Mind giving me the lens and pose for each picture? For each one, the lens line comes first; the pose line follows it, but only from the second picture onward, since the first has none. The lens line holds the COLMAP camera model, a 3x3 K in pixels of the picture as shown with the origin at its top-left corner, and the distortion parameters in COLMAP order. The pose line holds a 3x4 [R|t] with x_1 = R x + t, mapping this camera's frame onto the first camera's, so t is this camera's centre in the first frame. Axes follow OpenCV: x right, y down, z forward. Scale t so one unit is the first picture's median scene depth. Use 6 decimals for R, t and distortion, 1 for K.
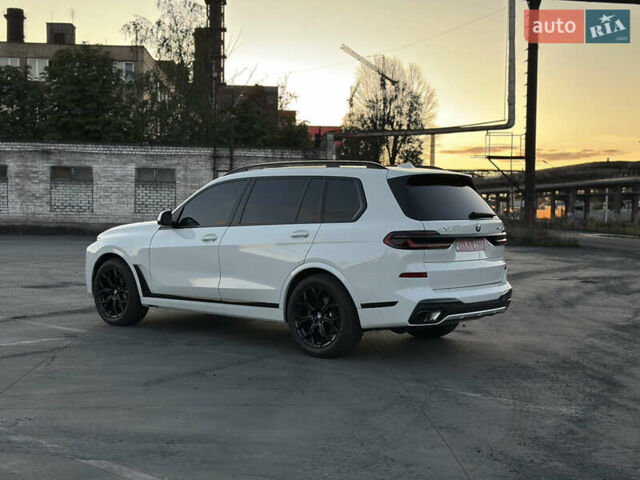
lens RADIAL K [[878.6, 0, 320.0], [0, 878.6, 240.0], [0, 0, 1]] dist [0.166224, -0.027527]
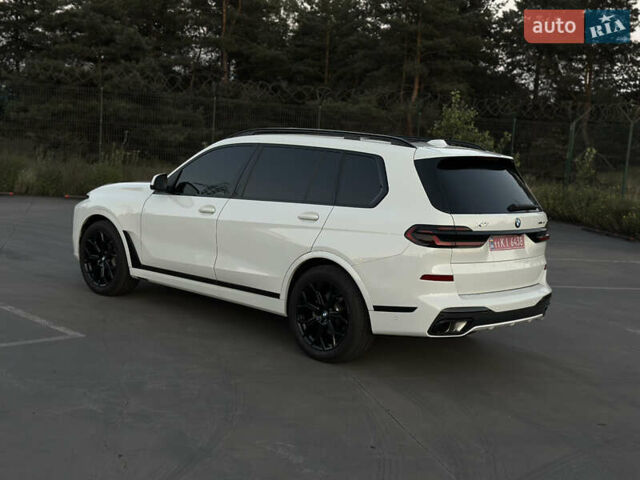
lens RADIAL K [[878.6, 0, 320.0], [0, 878.6, 240.0], [0, 0, 1]] dist [0.166224, -0.027527]
pose [[0.997801, 0.061326, -0.025153, 0.011017], [-0.059320, 0.995494, 0.073978, -0.046600], [0.029577, -0.072323, 0.996943, 0.135907]]
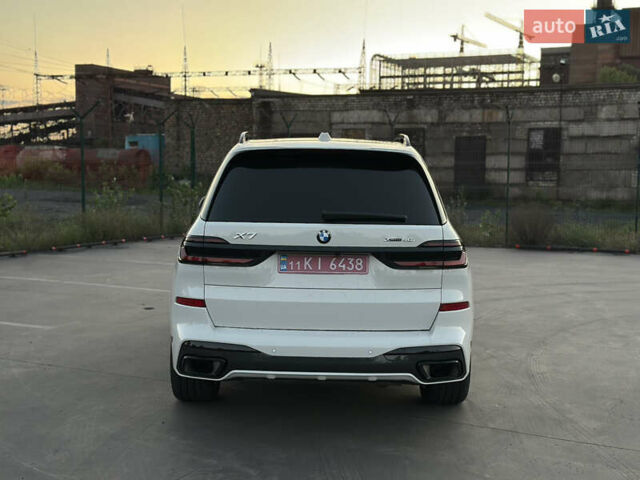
lens RADIAL K [[878.6, 0, 320.0], [0, 878.6, 240.0], [0, 0, 1]] dist [0.166224, -0.027527]
pose [[0.695101, 0.069470, -0.715548, 0.579823], [-0.046653, 0.997581, 0.051531, -0.041016], [0.717397, -0.002437, 0.696661, 0.537098]]
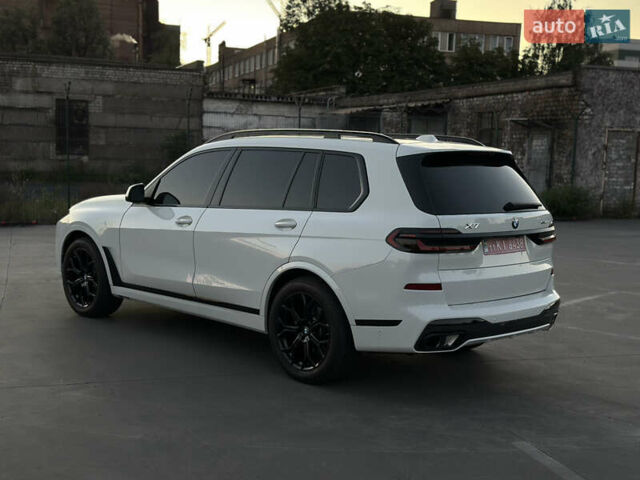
lens RADIAL K [[878.6, 0, 320.0], [0, 878.6, 240.0], [0, 0, 1]] dist [0.166224, -0.027527]
pose [[0.996537, 0.030040, -0.077537, 0.066717], [-0.025492, 0.997933, 0.058995, -0.038115], [0.079149, -0.056814, 0.995243, 0.211979]]
